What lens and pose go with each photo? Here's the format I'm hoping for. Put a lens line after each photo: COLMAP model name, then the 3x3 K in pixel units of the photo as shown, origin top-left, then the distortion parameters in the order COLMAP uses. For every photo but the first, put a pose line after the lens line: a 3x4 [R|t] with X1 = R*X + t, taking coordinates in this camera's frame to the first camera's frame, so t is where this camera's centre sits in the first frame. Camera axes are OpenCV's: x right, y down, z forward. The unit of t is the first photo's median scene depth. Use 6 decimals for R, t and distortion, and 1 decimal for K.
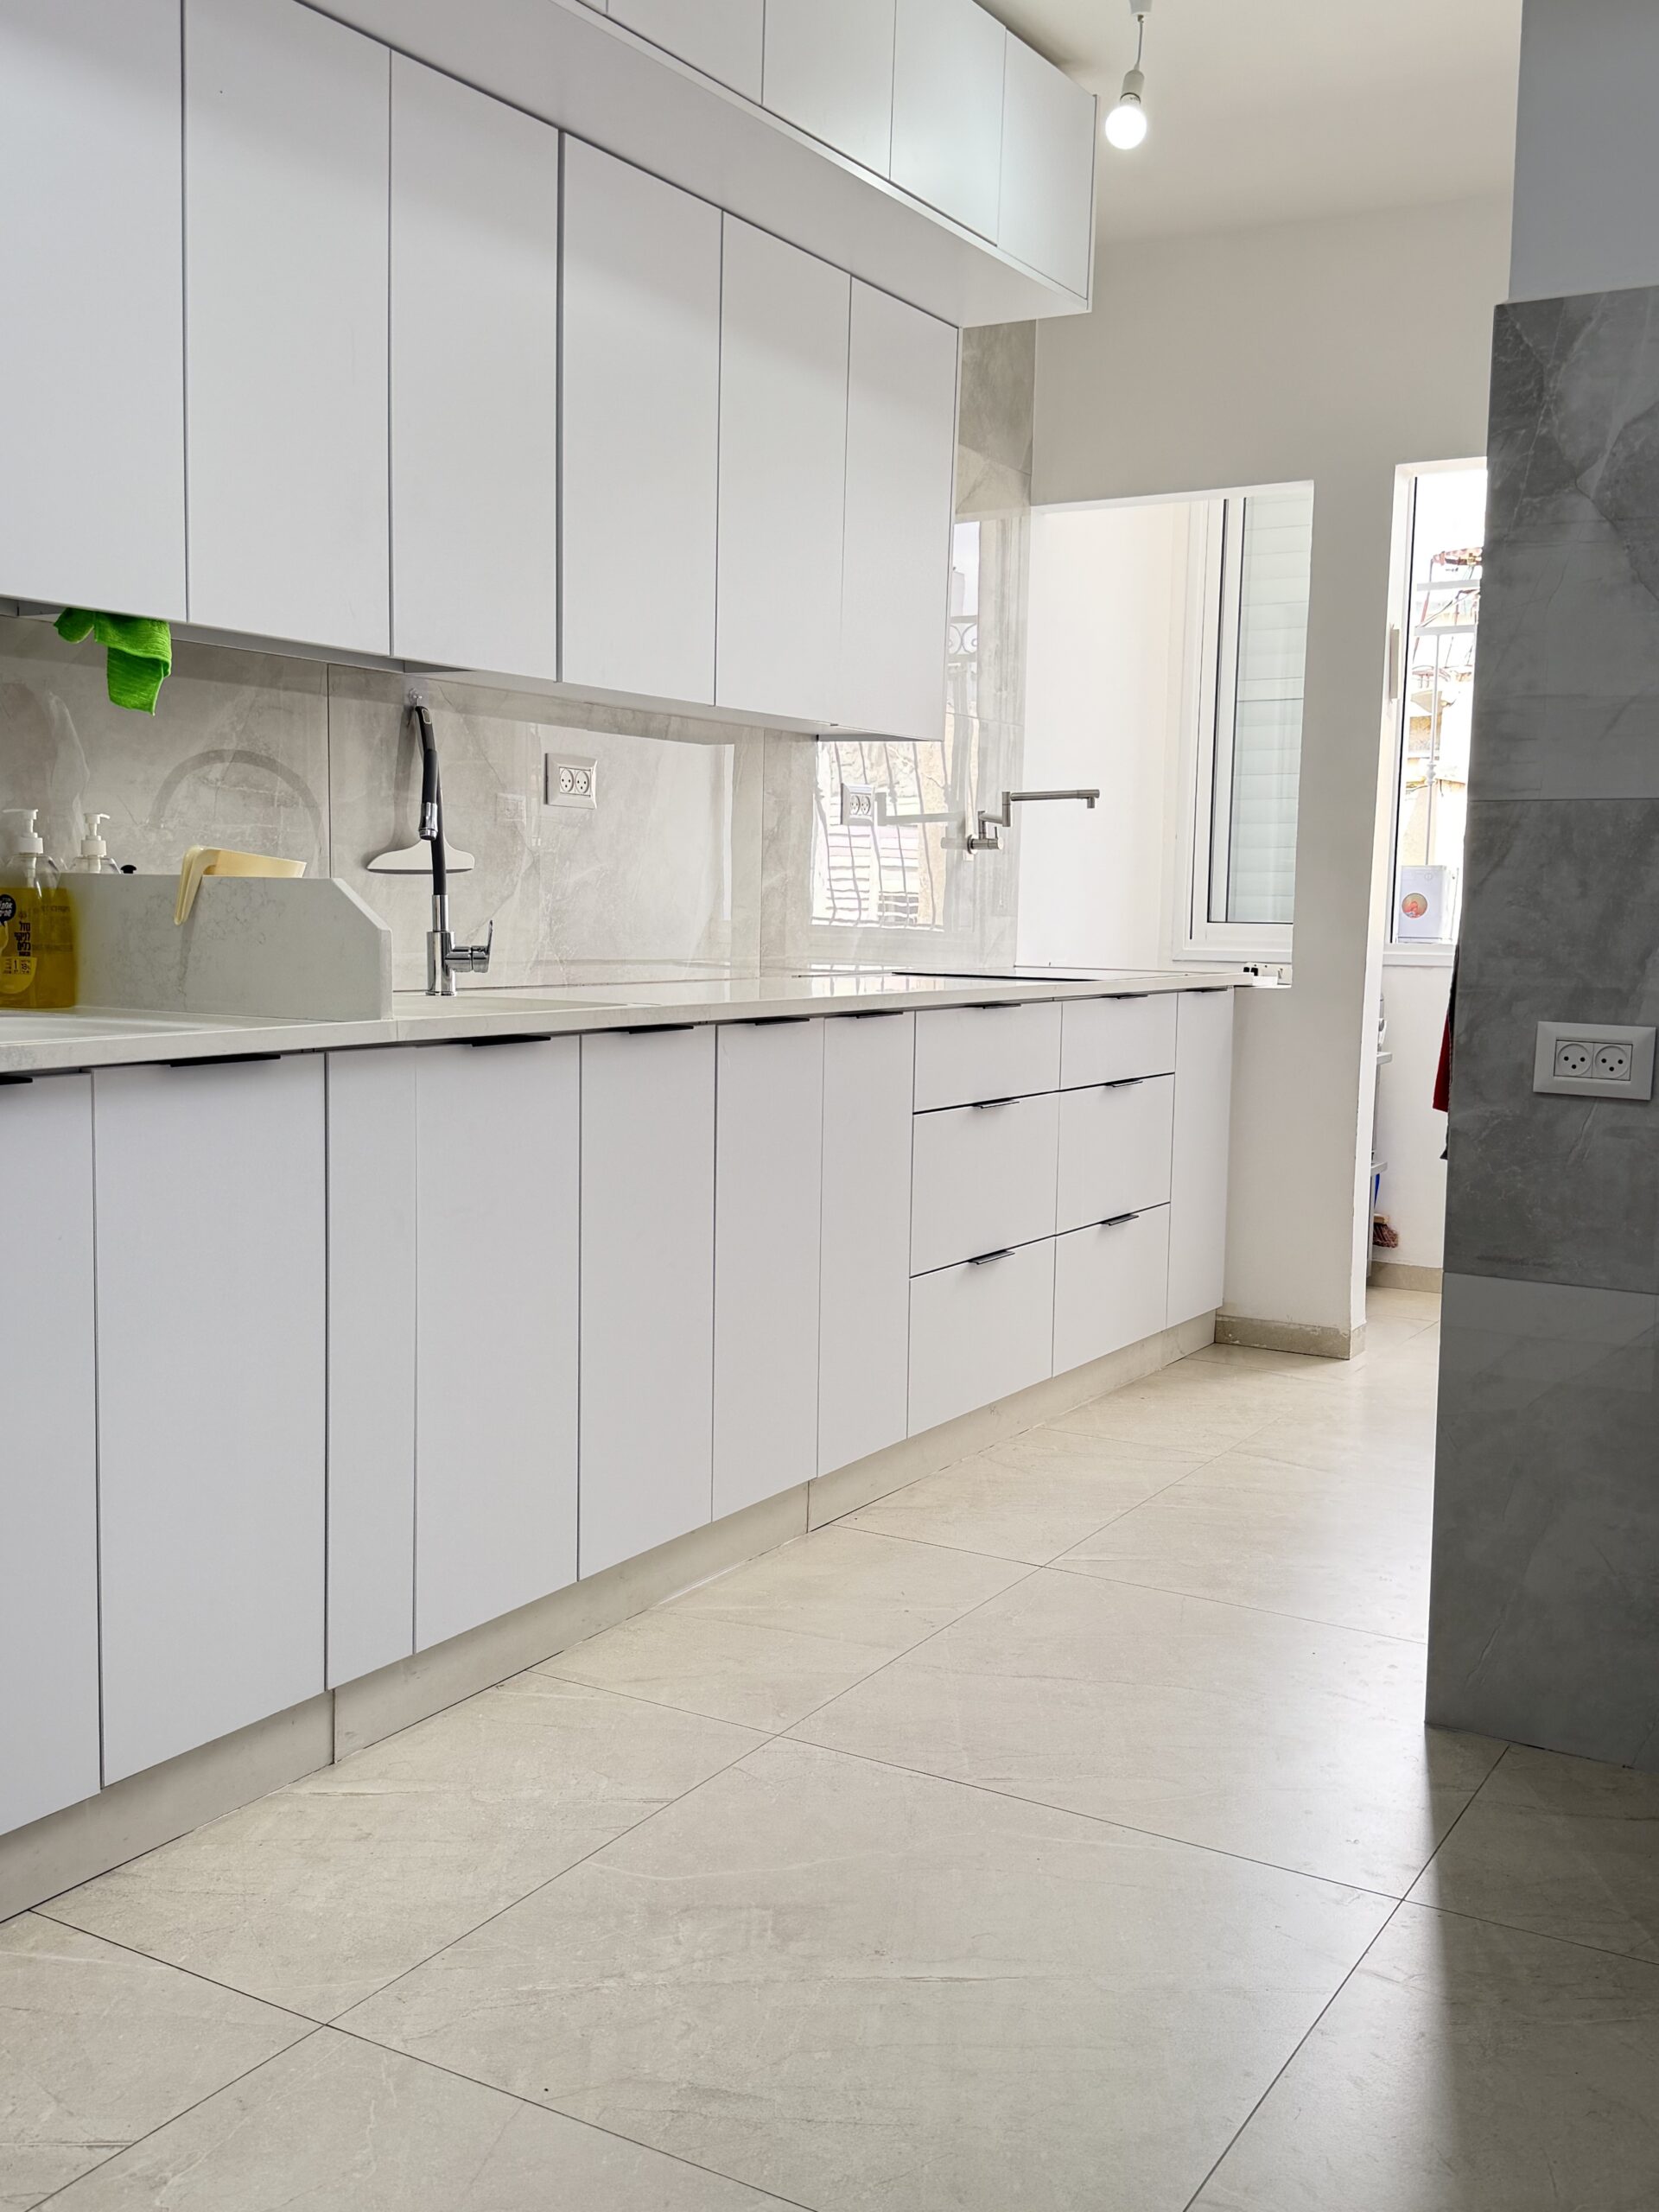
lens RADIAL K [[2114.5, 0, 831.0], [0, 2114.5, 1107.9], [0, 0, 1]] dist [0.005272, 0.000000]
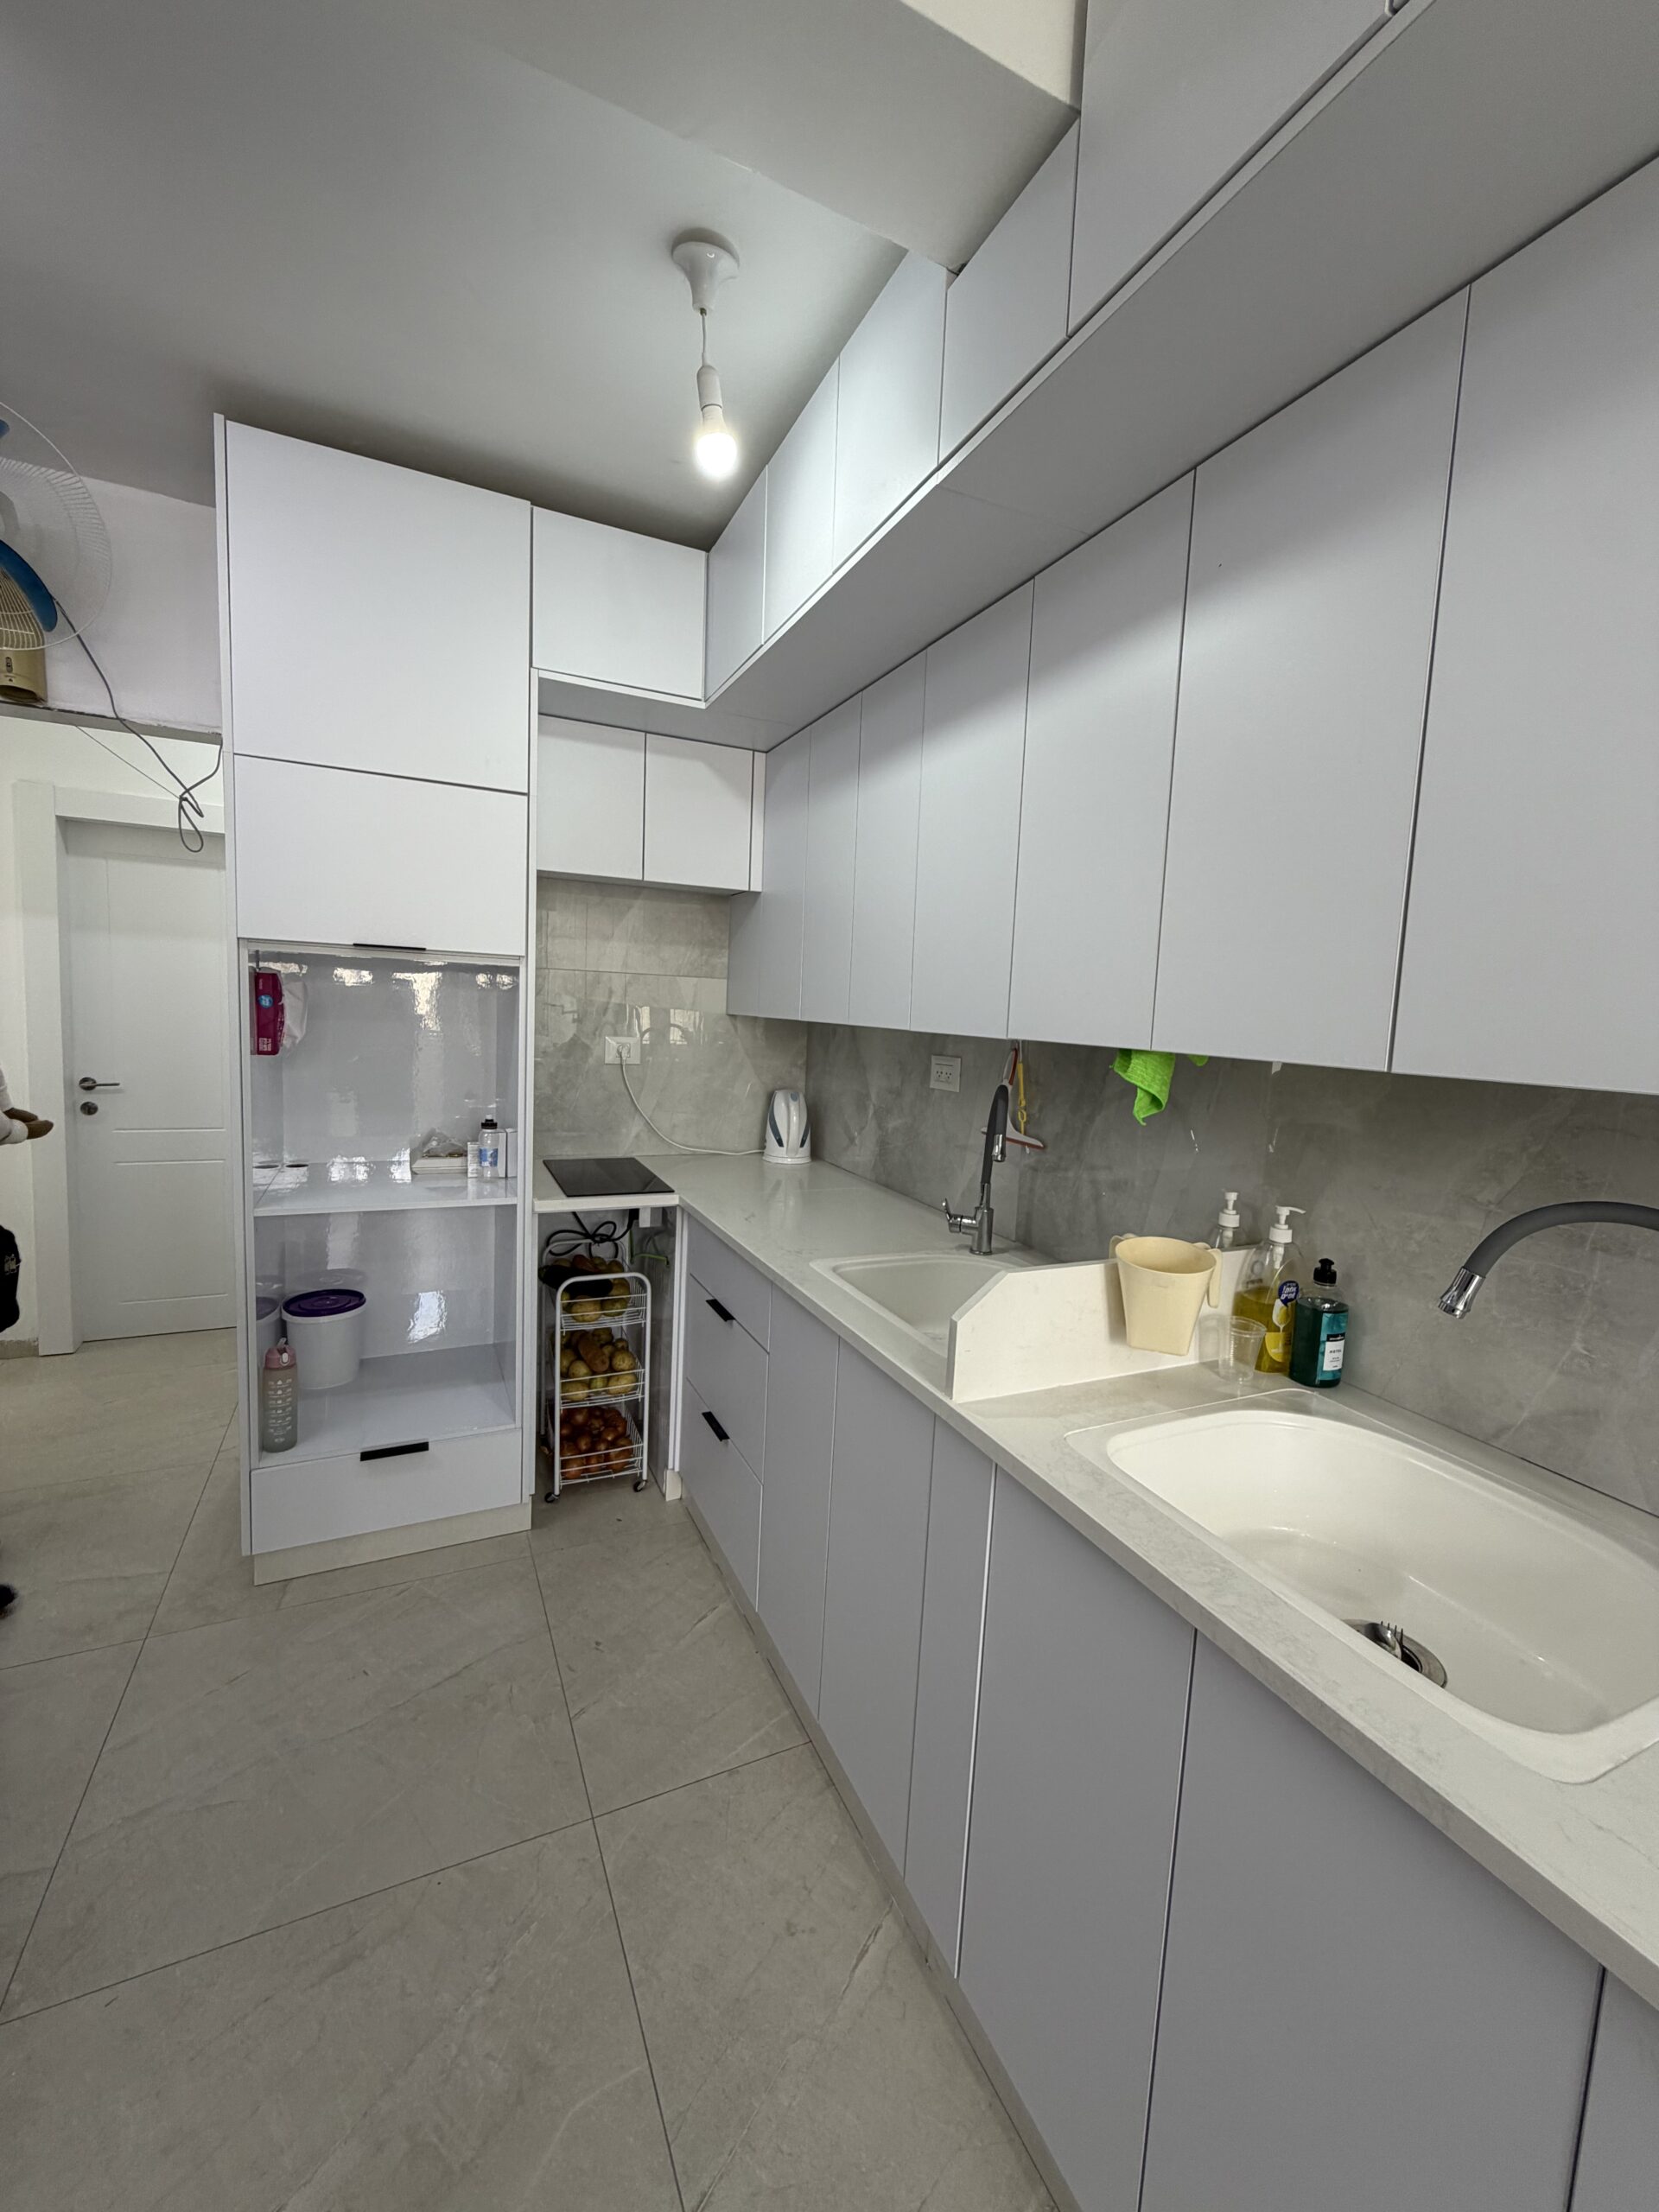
lens RADIAL K [[885.0, 0, 836.5], [0, 885.0, 1102.0], [0, 0, 1]] dist [0.000664, 0.000261]
pose [[-0.550595, 0.041404, -0.833745, 0.250728], [-0.140657, 0.979887, 0.141550, -0.304777], [0.822837, 0.195208, -0.533698, 1.392844]]
